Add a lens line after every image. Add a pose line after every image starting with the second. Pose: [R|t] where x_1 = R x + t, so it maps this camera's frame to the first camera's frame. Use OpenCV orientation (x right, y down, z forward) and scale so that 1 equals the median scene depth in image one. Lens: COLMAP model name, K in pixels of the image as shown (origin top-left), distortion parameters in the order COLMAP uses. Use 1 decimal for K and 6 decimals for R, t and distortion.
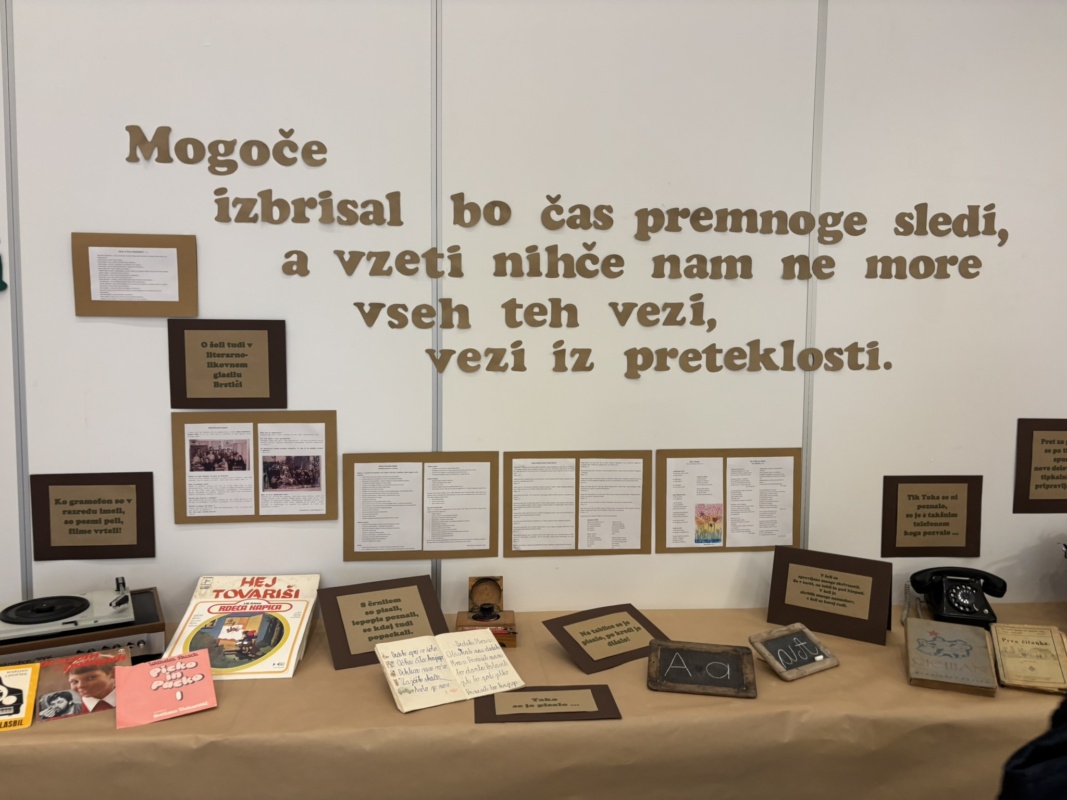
lens RADIAL K [[806.1, 0, 530.1], [0, 806.1, 401.0], [0, 0, 1]] dist [0.046591, -0.030257]
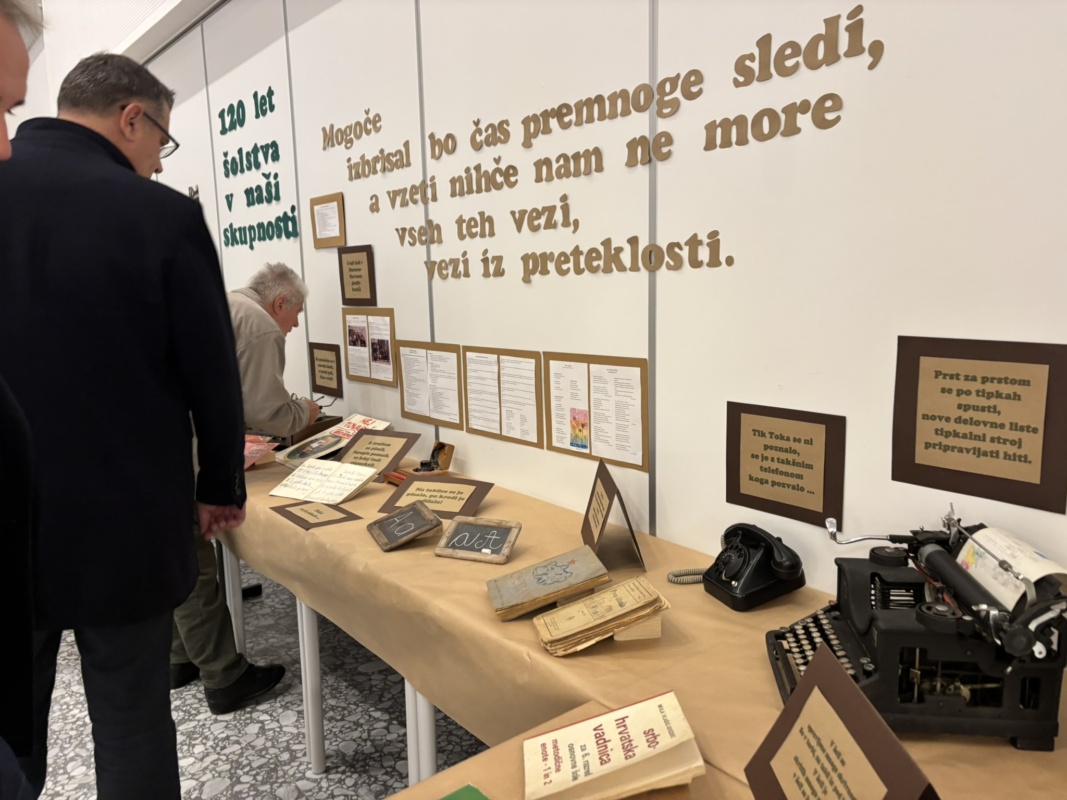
lens RADIAL K [[806.1, 0, 536.1], [0, 806.1, 400.0], [0, 0, 1]] dist [0.046591, -0.030257]
pose [[0.546116, 0.105625, -0.831024, 1.025039], [-0.034580, 0.994016, 0.103618, 0.015638], [0.836996, -0.027851, 0.546500, 0.421106]]
